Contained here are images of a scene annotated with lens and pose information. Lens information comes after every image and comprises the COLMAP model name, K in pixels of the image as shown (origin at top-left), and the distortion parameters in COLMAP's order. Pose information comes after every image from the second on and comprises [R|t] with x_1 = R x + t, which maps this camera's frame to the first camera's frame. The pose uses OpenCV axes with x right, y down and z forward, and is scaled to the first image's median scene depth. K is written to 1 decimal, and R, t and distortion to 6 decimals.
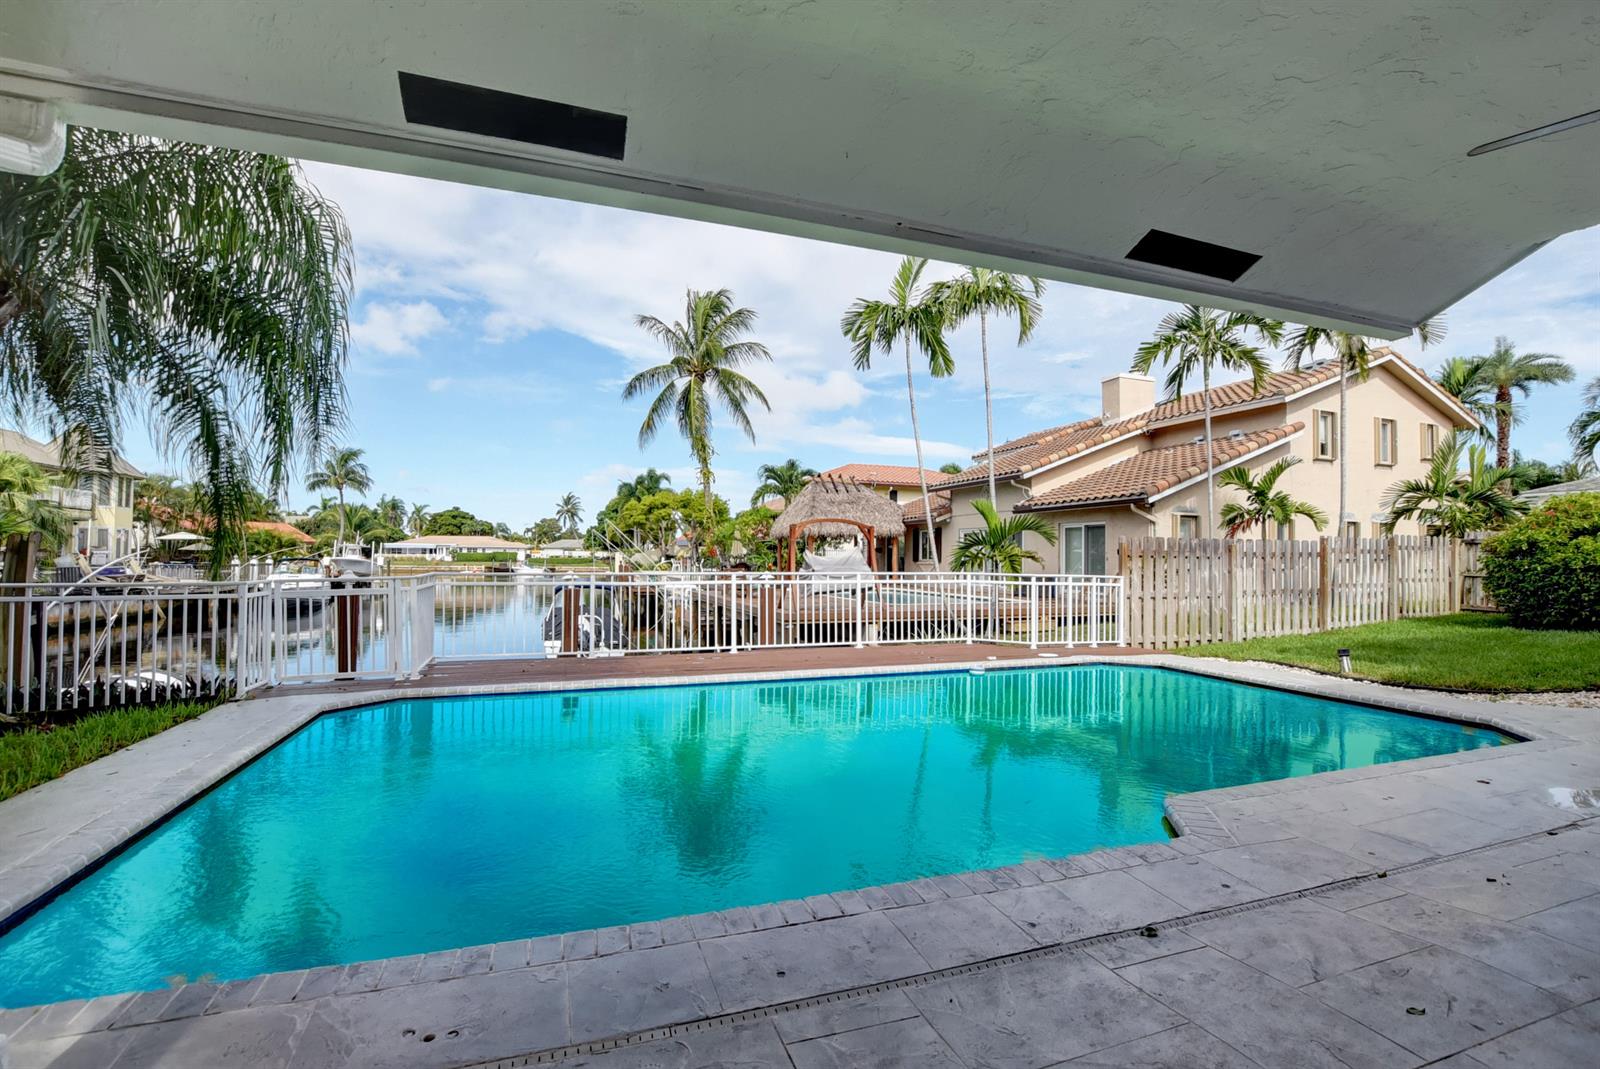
lens RADIAL K [[710.8, 0, 800.2], [0, 710.8, 542.9], [0, 0, 1]] dist [-0.031330, 0.003940]
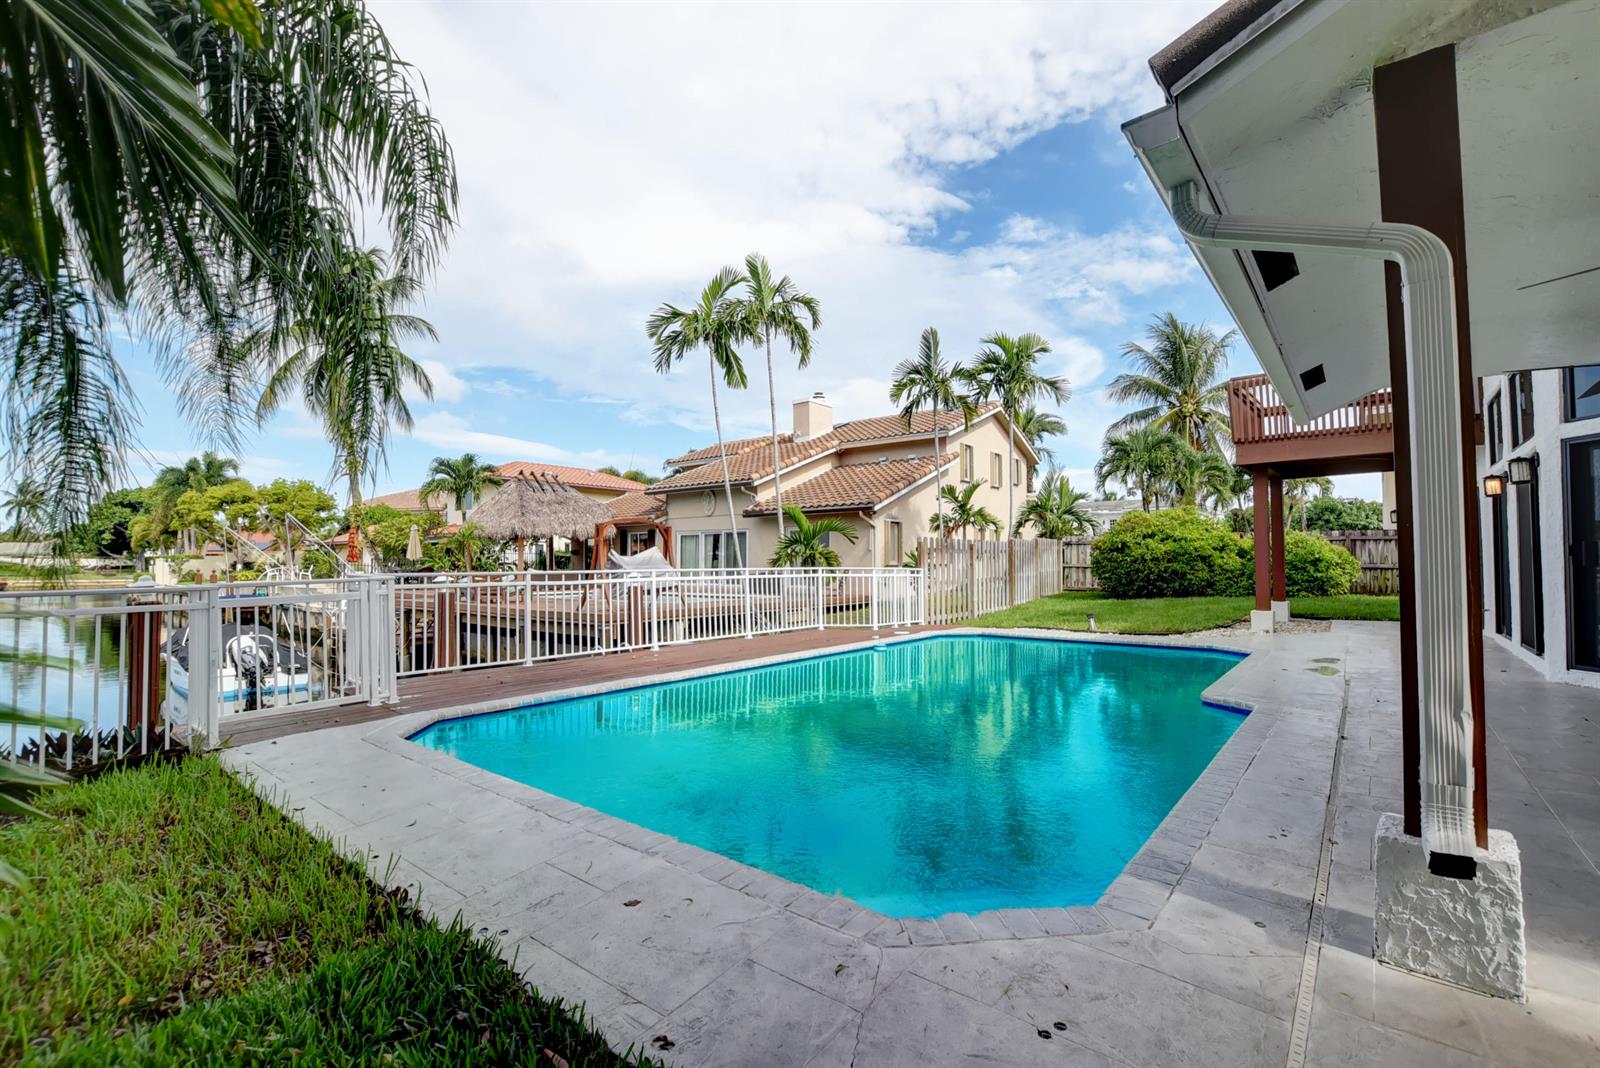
lens RADIAL K [[711.2, 0, 799.9], [0, 711.2, 545.4], [0, 0, 1]] dist [-0.029476, 0.002979]
pose [[0.852180, 0.000930, 0.523248, -0.202065], [0.000517, 0.999996, -0.002619, 0.004691], [-0.523248, 0.002503, 0.852177, 0.018592]]
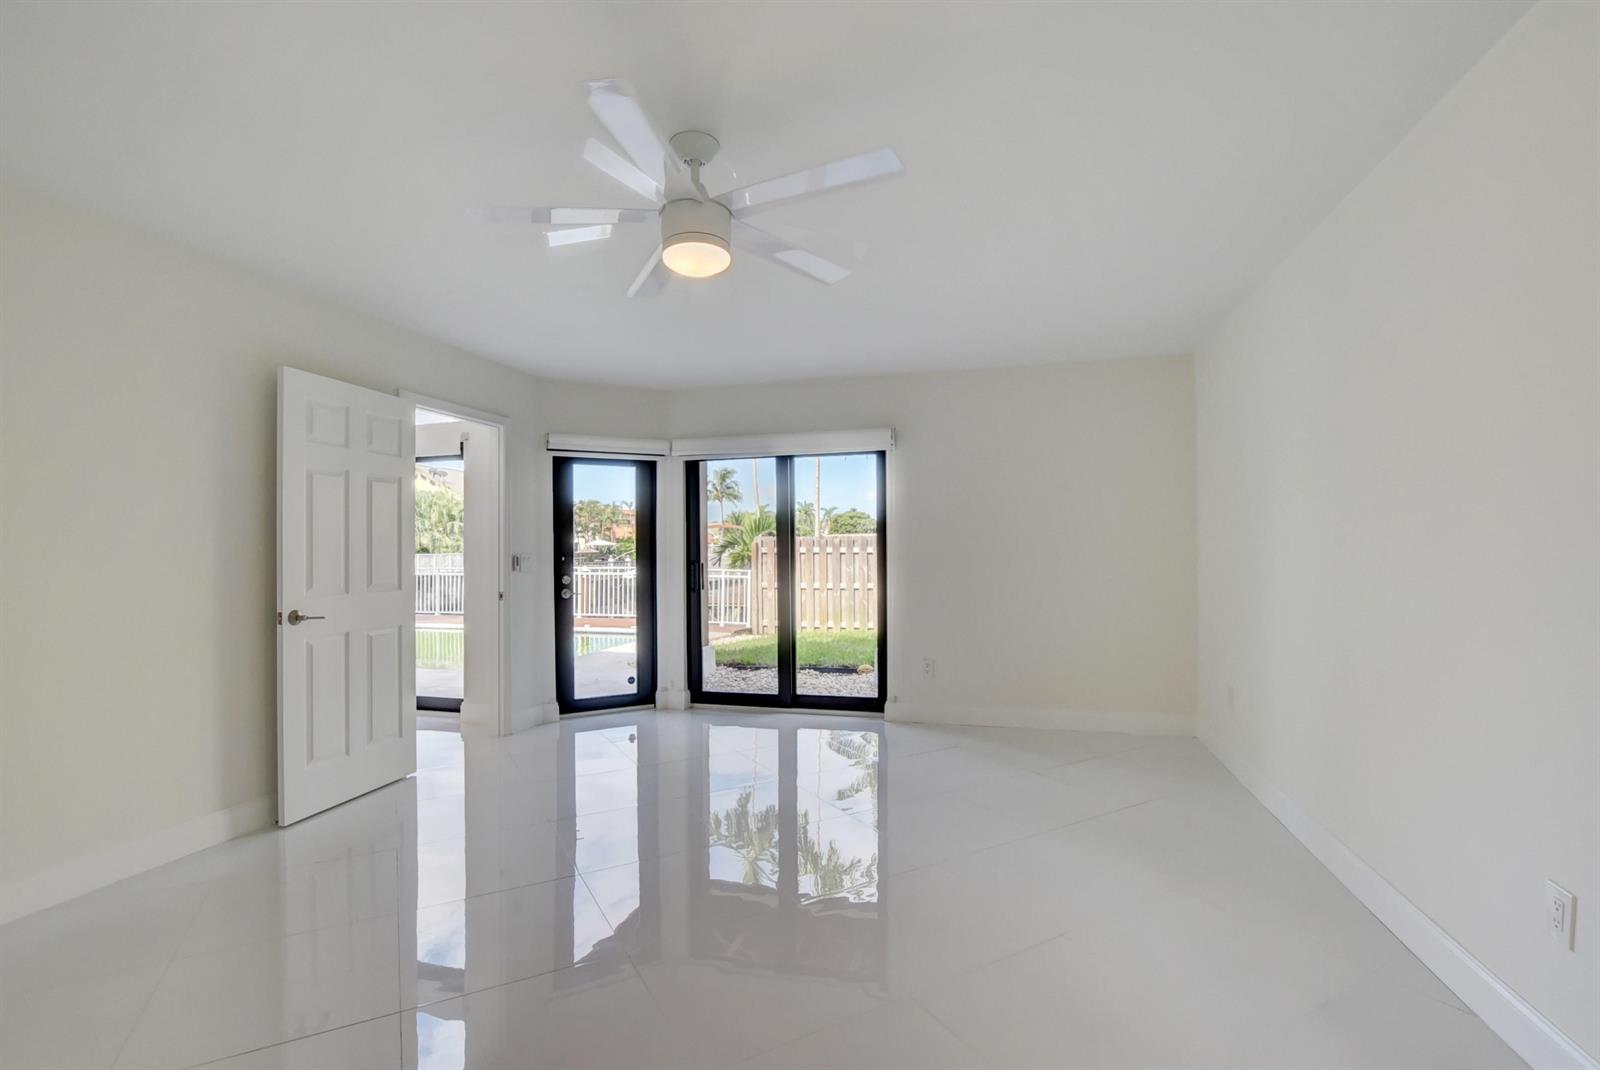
lens RADIAL K [[710.8, 0, 803.0], [0, 710.8, 550.3], [0, 0, 1]] dist [-0.031330, 0.003940]
pose [[0.828354, -0.014093, -0.560027, 0.639005], [0.025308, 0.999604, 0.012280, -0.000945], [0.559632, -0.024346, 0.828383, 0.007016]]
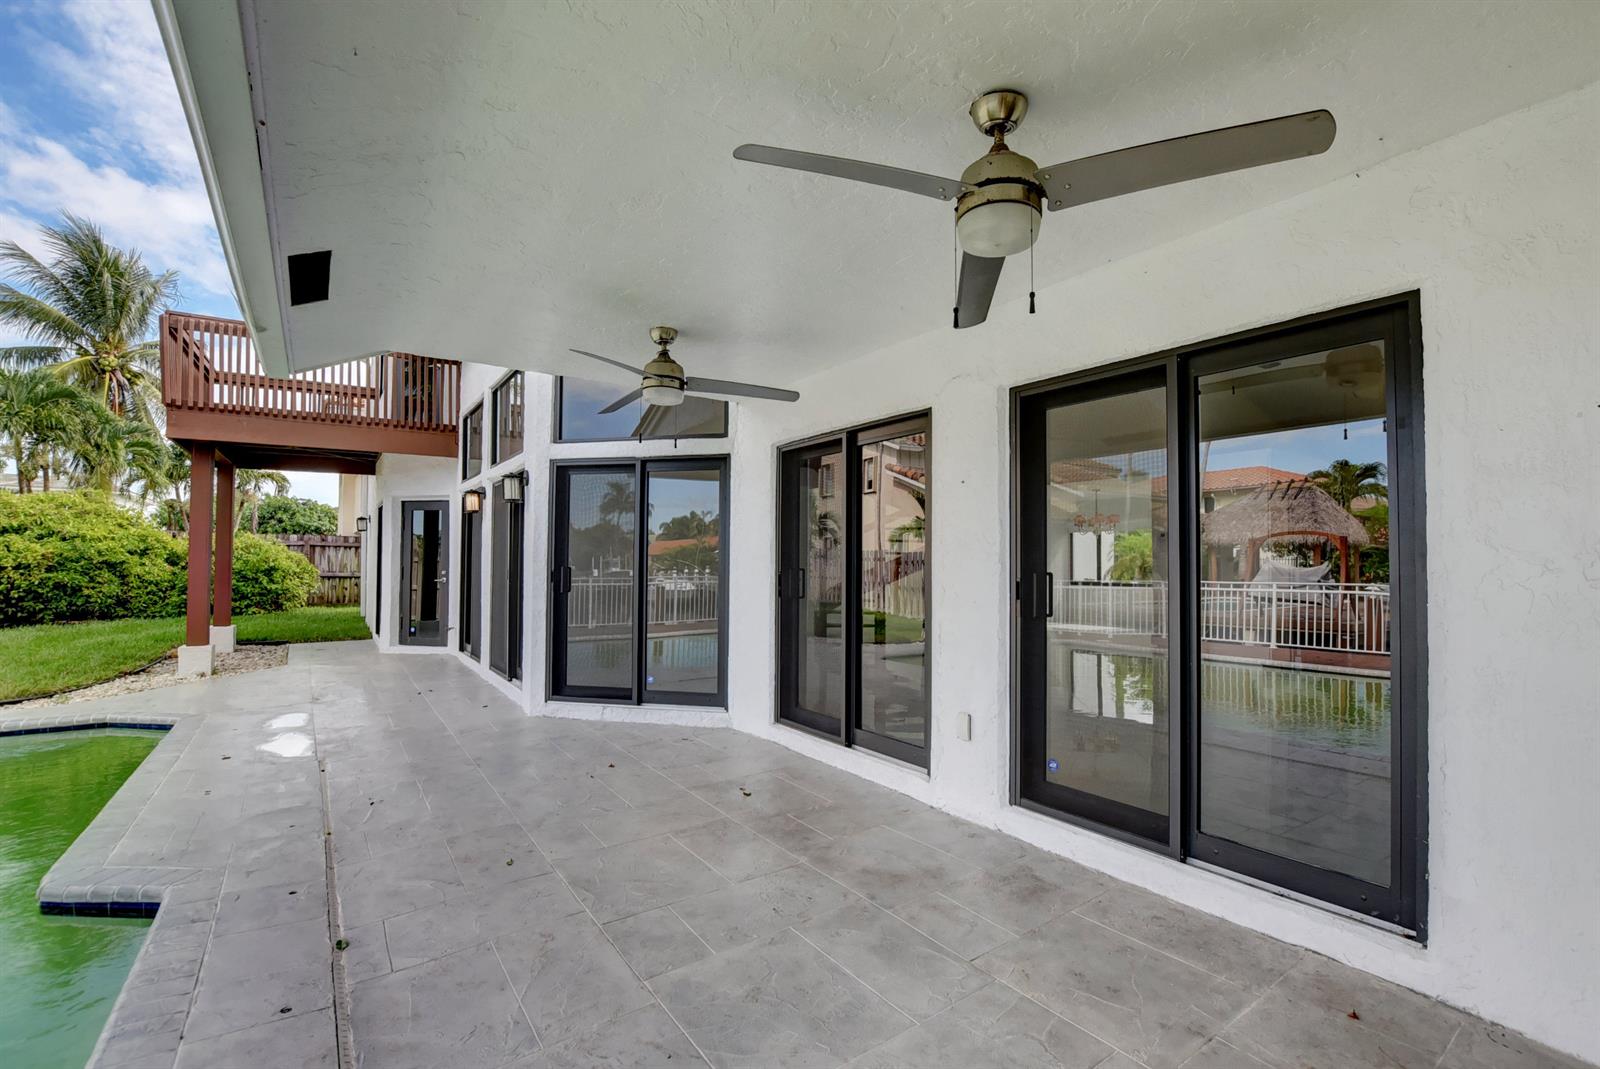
lens RADIAL K [[710.8, 0, 802.4], [0, 710.8, 540.8], [0, 0, 1]] dist [-0.031330, 0.003940]
pose [[-0.267396, 0.018768, 0.963404, -0.077955], [-0.028090, 0.999234, -0.027262, -0.002902], [-0.963177, -0.034352, -0.266664, 0.074245]]
